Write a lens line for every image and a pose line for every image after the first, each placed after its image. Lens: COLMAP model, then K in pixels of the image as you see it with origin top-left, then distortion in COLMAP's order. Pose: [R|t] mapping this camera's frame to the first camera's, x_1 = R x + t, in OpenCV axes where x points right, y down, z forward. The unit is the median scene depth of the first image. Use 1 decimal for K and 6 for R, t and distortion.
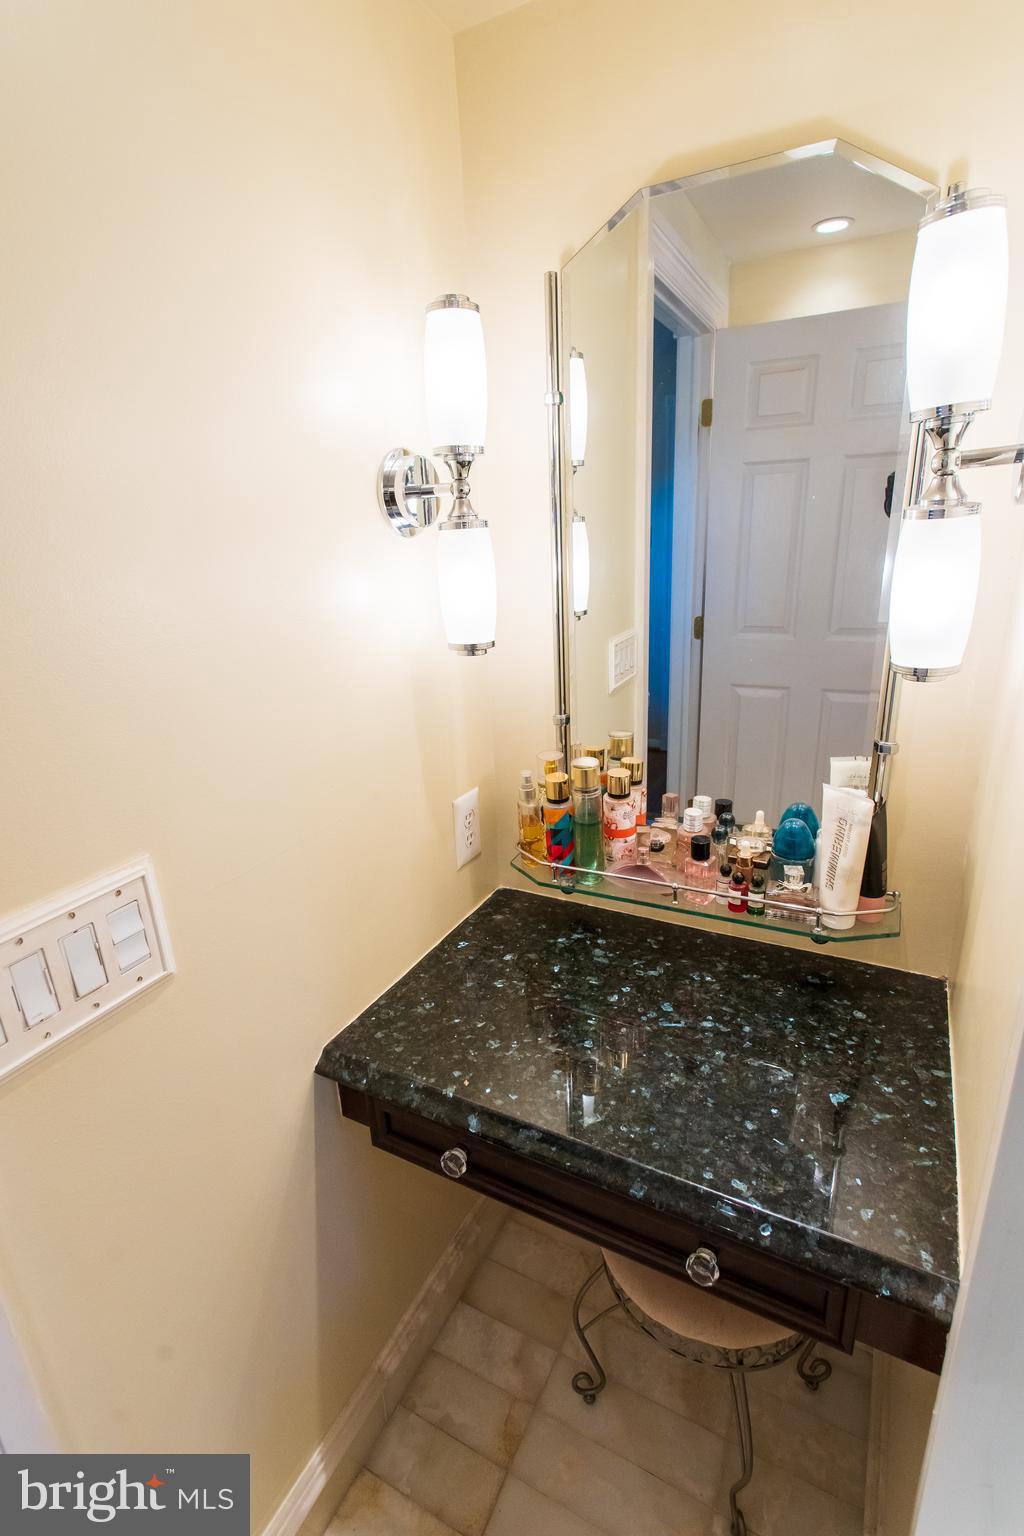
lens RADIAL K [[722.1, 0, 519.7], [0, 722.1, 772.0], [0, 0, 1]] dist [0.000045, 0.000930]
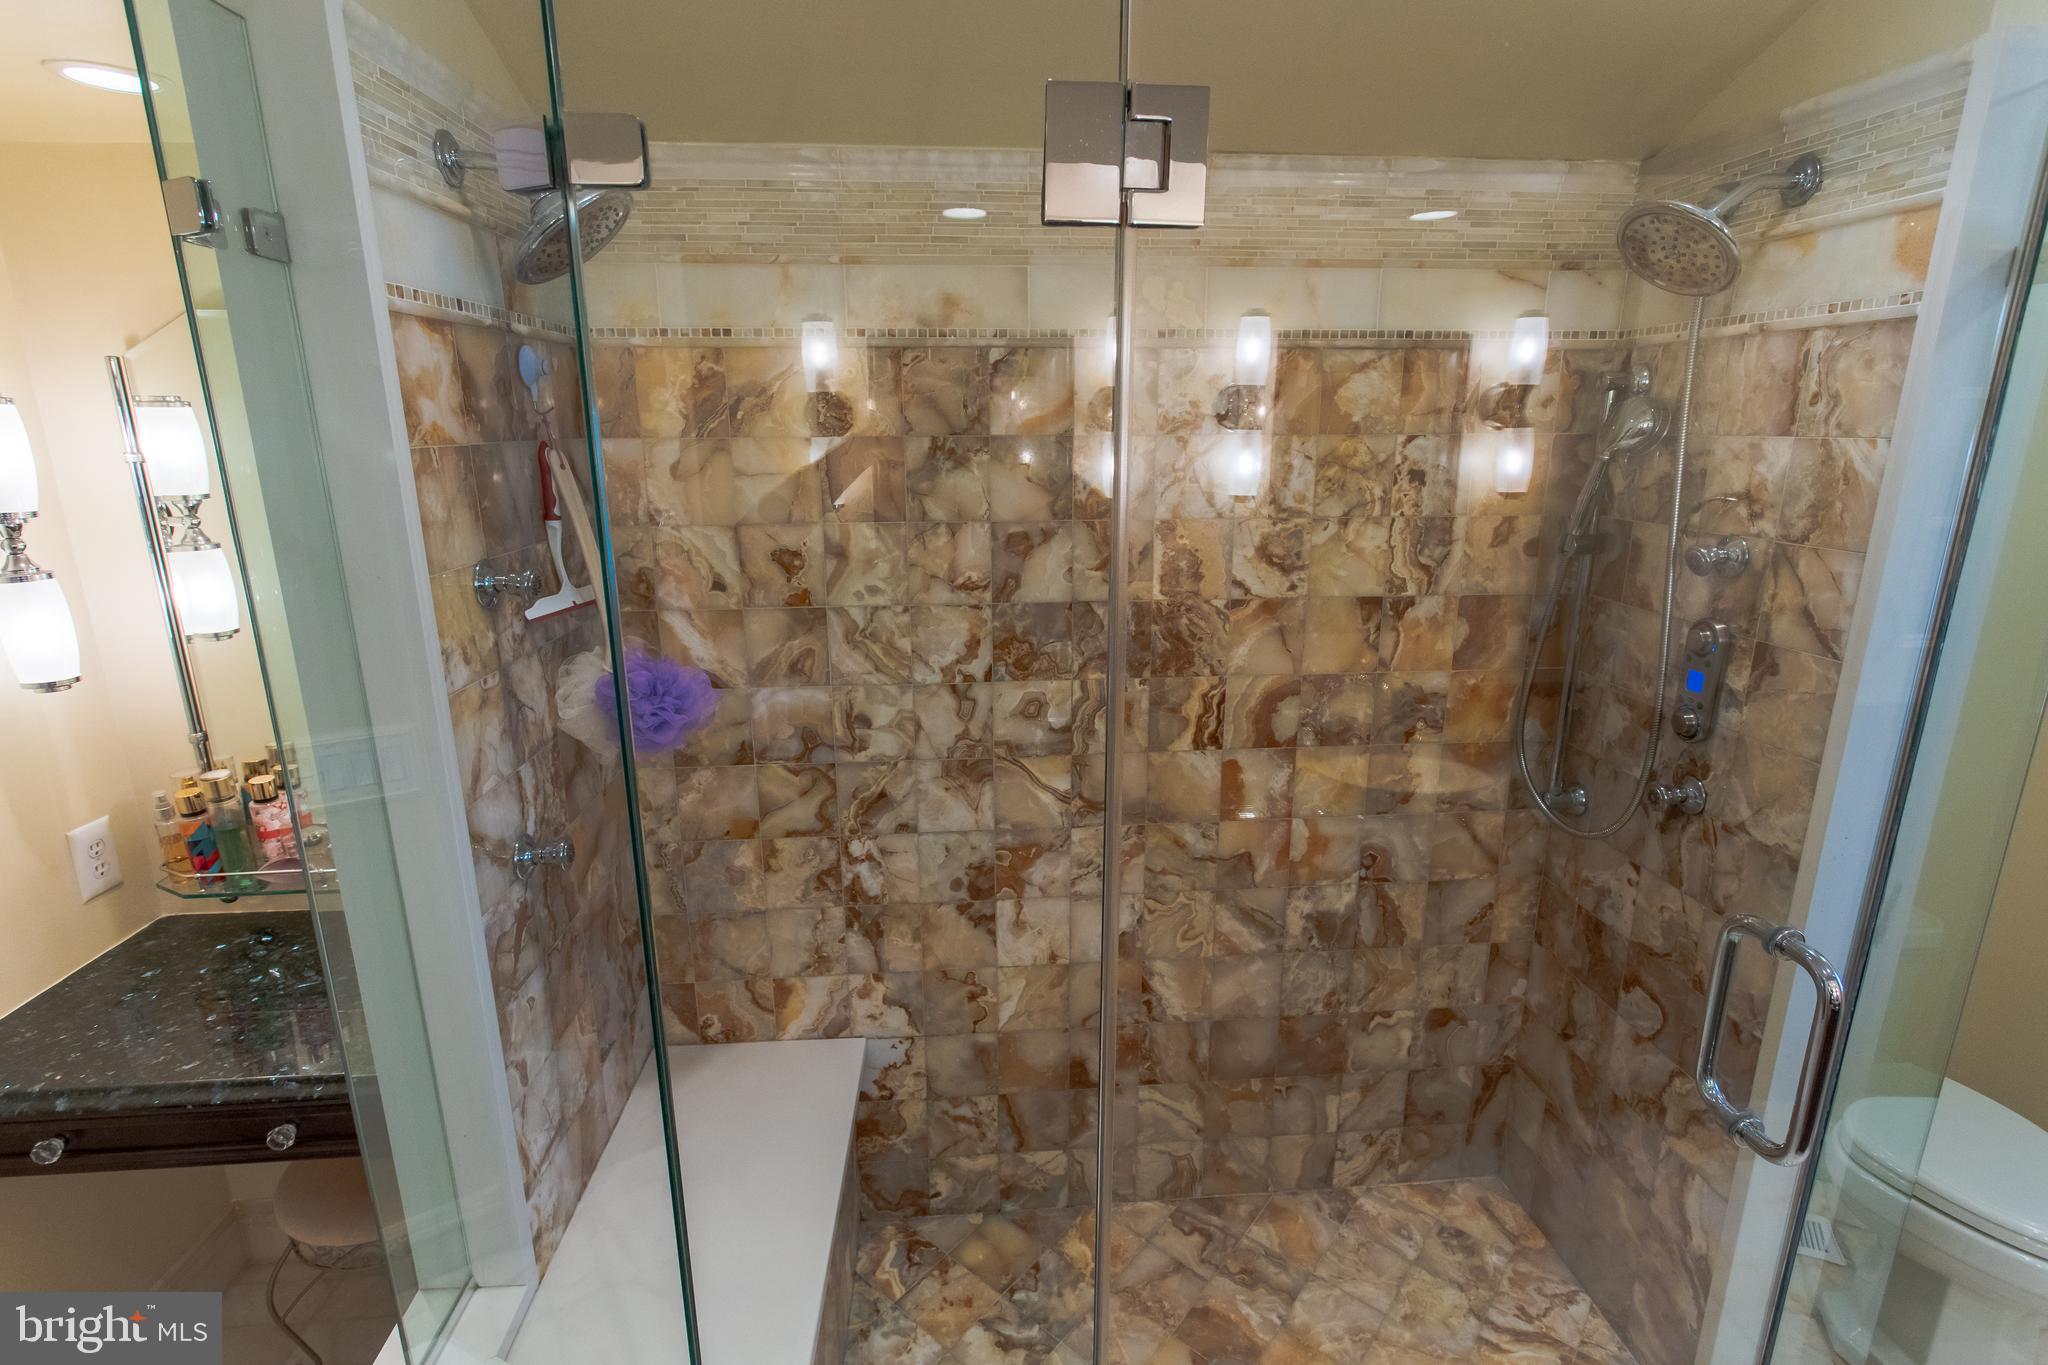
lens RADIAL K [[962.8, 0, 1030.1], [0, 962.8, 674.0], [0, 0, 1]] dist [0.000045, 0.000930]
pose [[0.848007, -0.095267, 0.521353, 0.378221], [0.138116, 0.989445, -0.043852, 0.067815], [-0.511672, 0.109194, 0.852214, -0.868581]]
